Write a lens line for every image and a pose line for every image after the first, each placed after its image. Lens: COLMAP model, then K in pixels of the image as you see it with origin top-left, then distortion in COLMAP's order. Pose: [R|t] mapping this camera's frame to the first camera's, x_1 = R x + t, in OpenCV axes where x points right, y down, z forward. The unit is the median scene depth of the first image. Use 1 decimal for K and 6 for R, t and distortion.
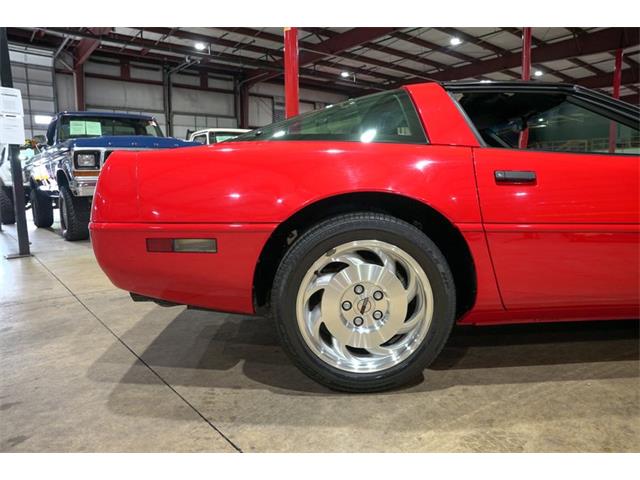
lens RADIAL K [[438.8, 0, 321.8], [0, 438.8, 239.0], [0, 0, 1]] dist [-0.135074, 0.102685]
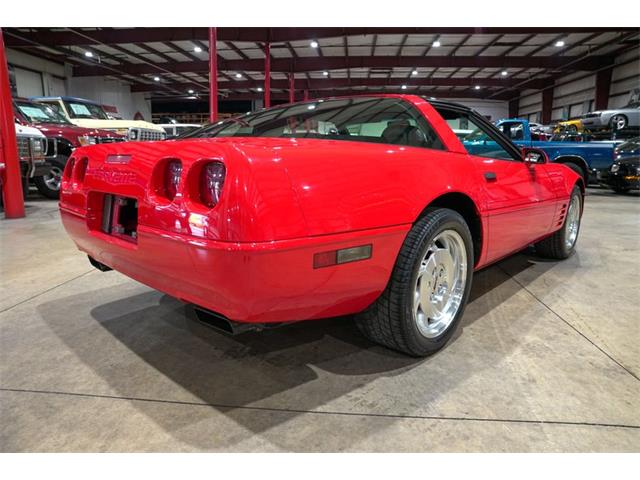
lens RADIAL K [[438.8, 0, 321.3], [0, 438.8, 238.0], [0, 0, 1]] dist [-0.135074, 0.102685]
pose [[0.704111, -0.113117, 0.701022, -0.087629], [0.065269, 0.993361, 0.094733, -0.009988], [-0.707084, -0.020948, 0.706820, 0.032175]]
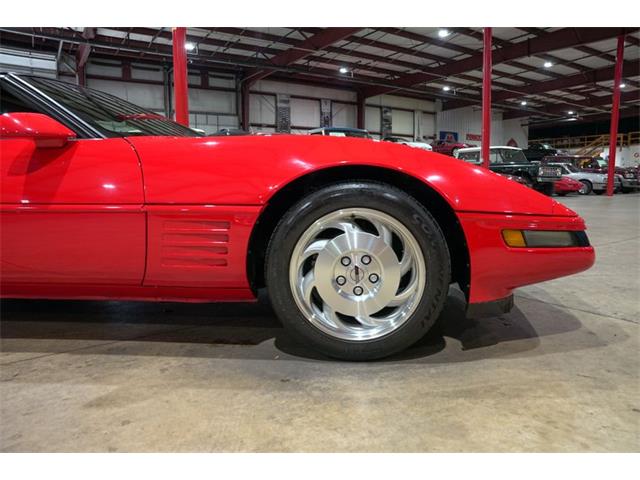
lens RADIAL K [[438.8, 0, 321.4], [0, 438.8, 240.4], [0, 0, 1]] dist [-0.135074, 0.102685]
pose [[0.994244, 0.018365, -0.105558, 0.153400], [-0.017478, 0.999804, 0.009320, 0.002653], [0.105708, -0.007422, 0.994369, 0.004758]]
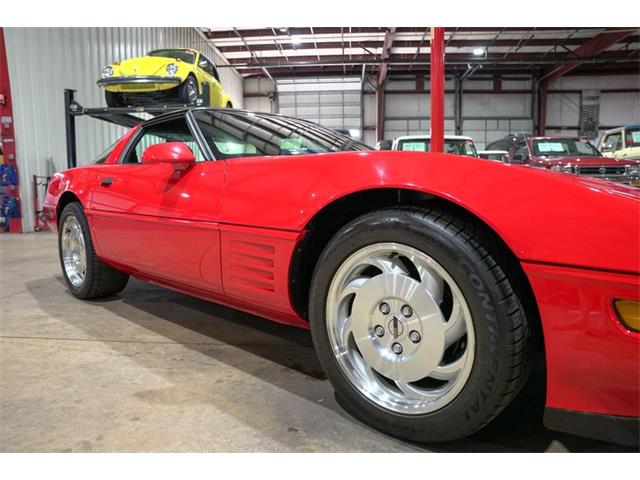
lens RADIAL K [[438.8, 0, 321.0], [0, 438.8, 239.6], [0, 0, 1]] dist [-0.135074, 0.102685]
pose [[0.713602, 0.087622, -0.695050, 0.189956], [-0.092299, 0.995258, 0.030706, -0.004666], [0.694445, 0.042241, 0.718305, 0.035861]]
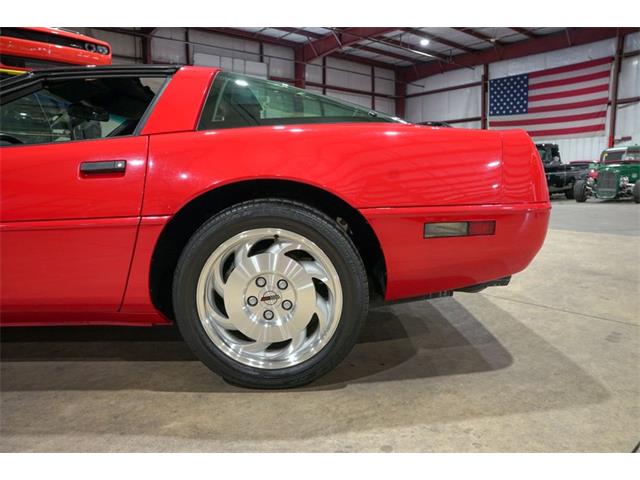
lens RADIAL K [[438.8, 0, 319.9], [0, 438.8, 246.7], [0, 0, 1]] dist [-0.135074, 0.102685]
pose [[-0.999184, 0.029105, 0.028017, -0.007064], [0.035702, 0.960718, 0.275219, -0.031130], [-0.018906, 0.275995, -0.960973, 0.265735]]
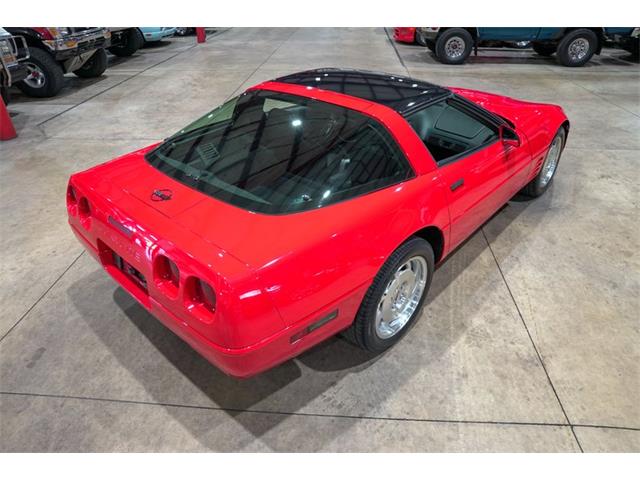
lens RADIAL K [[438.8, 0, 320.8], [0, 438.8, 241.5], [0, 0, 1]] dist [-0.135074, 0.102685]
pose [[0.700290, -0.377440, 0.605914, -0.082428], [0.088154, 0.888015, 0.451284, -0.063304], [-0.708394, -0.262616, 0.655142, 0.022741]]
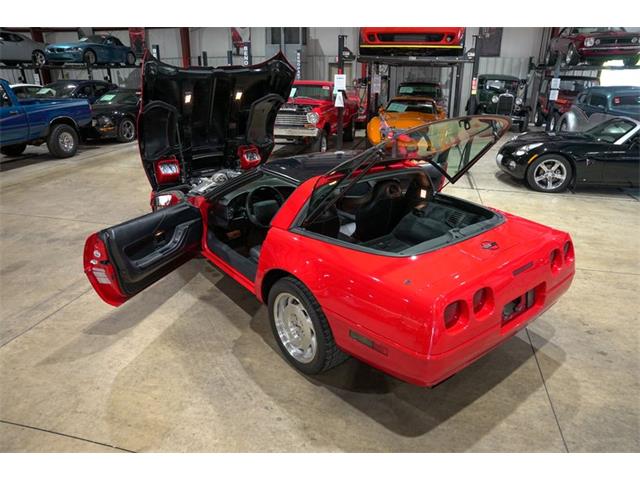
lens RADIAL K [[438.8, 0, 323.2], [0, 438.8, 237.7], [0, 0, 1]] dist [-0.135074, 0.102685]
pose [[-0.588921, -0.282848, 0.757079, -0.114541], [0.104198, 0.902367, 0.418182, -0.095697], [-0.801445, 0.325163, -0.501951, 0.251296]]
